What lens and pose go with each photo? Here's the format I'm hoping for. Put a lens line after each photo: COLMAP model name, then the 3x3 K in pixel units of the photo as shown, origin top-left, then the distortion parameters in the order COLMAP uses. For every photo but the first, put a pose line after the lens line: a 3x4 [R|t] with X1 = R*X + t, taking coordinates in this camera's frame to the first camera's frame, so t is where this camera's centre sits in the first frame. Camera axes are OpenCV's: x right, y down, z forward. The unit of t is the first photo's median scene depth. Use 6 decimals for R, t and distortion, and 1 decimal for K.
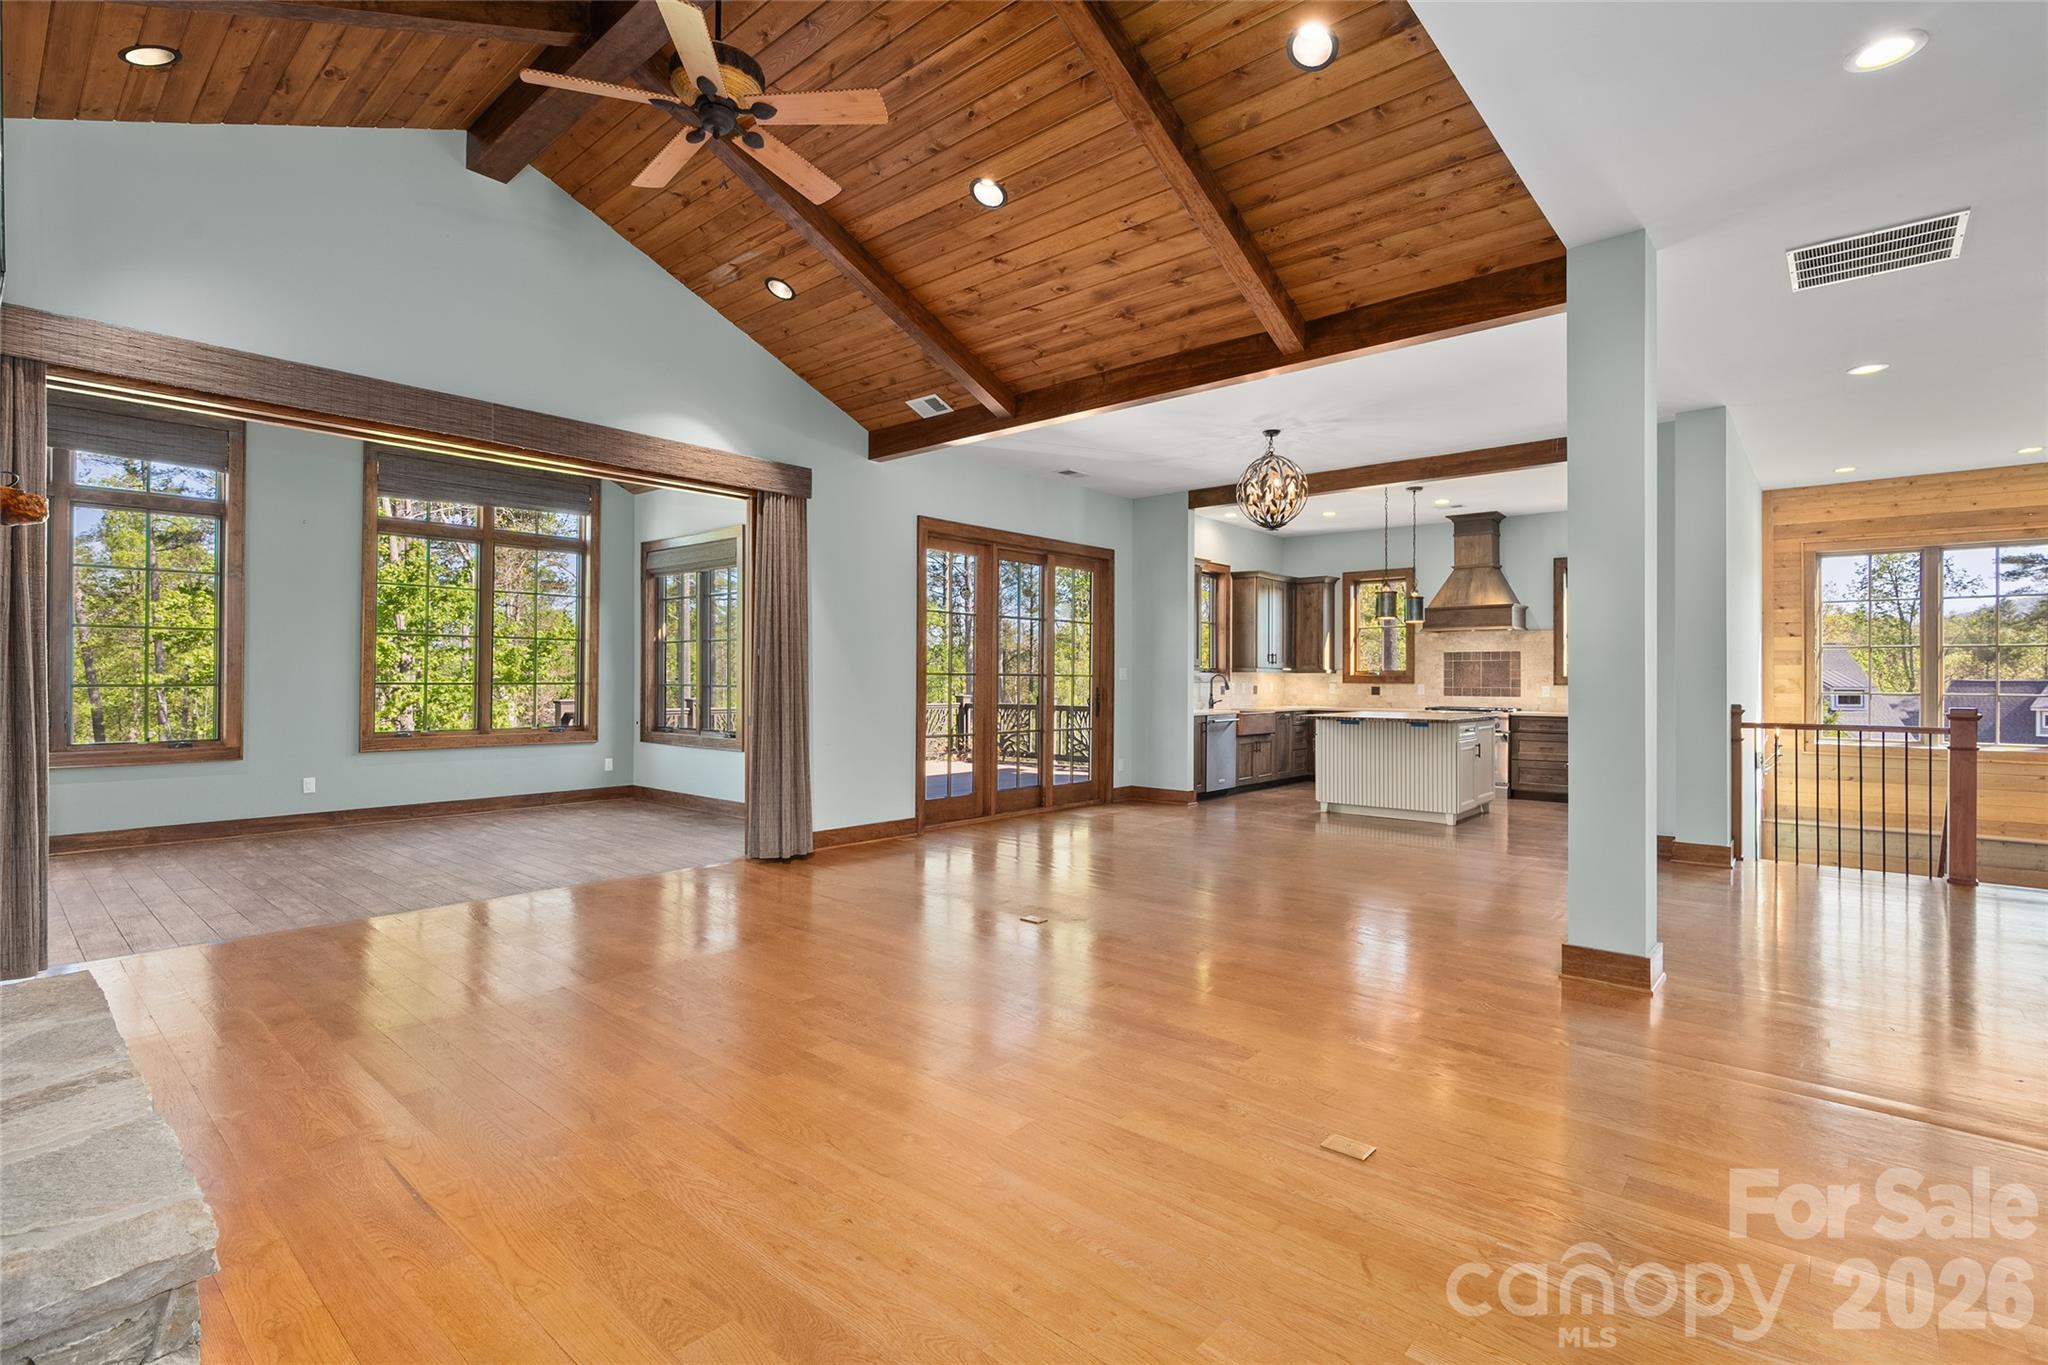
lens RADIAL K [[949.4, 0, 1024.0], [0, 949.4, 682.5], [0, 0, 1]] dist [-0.000157, 0.000030]
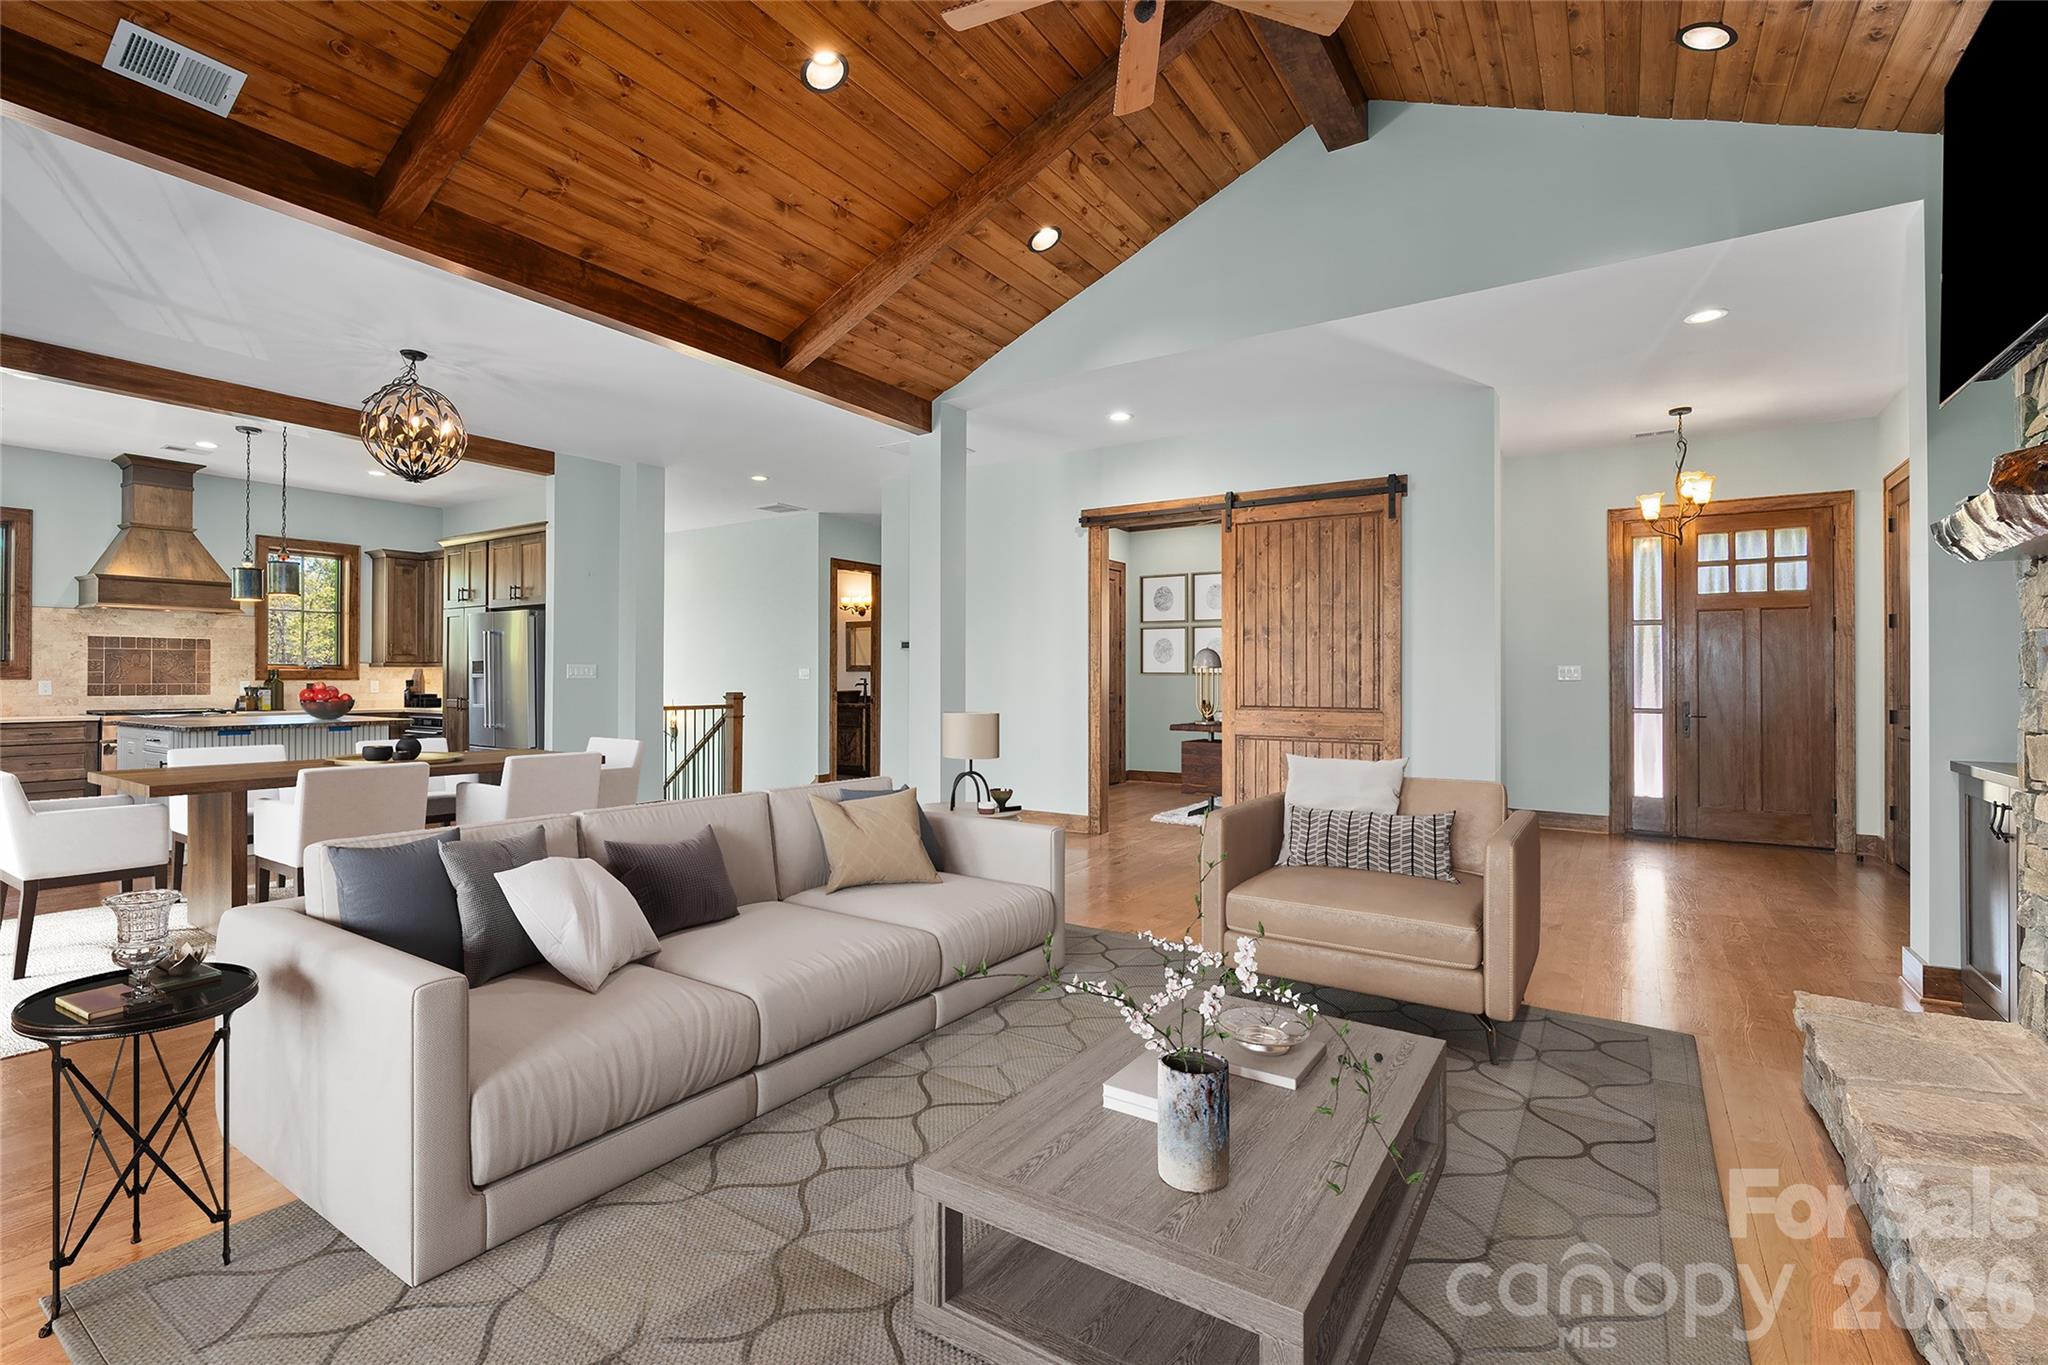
lens RADIAL K [[911.8, 0, 1024.0], [0, 911.8, 682.5], [0, 0, 1]] dist [-0.017576, 0.008639]
pose [[-0.130452, -0.009250, 0.991412, -0.662811], [-0.001890, 0.999957, 0.009082, -0.007339], [-0.991453, -0.000689, -0.130463, 0.755679]]
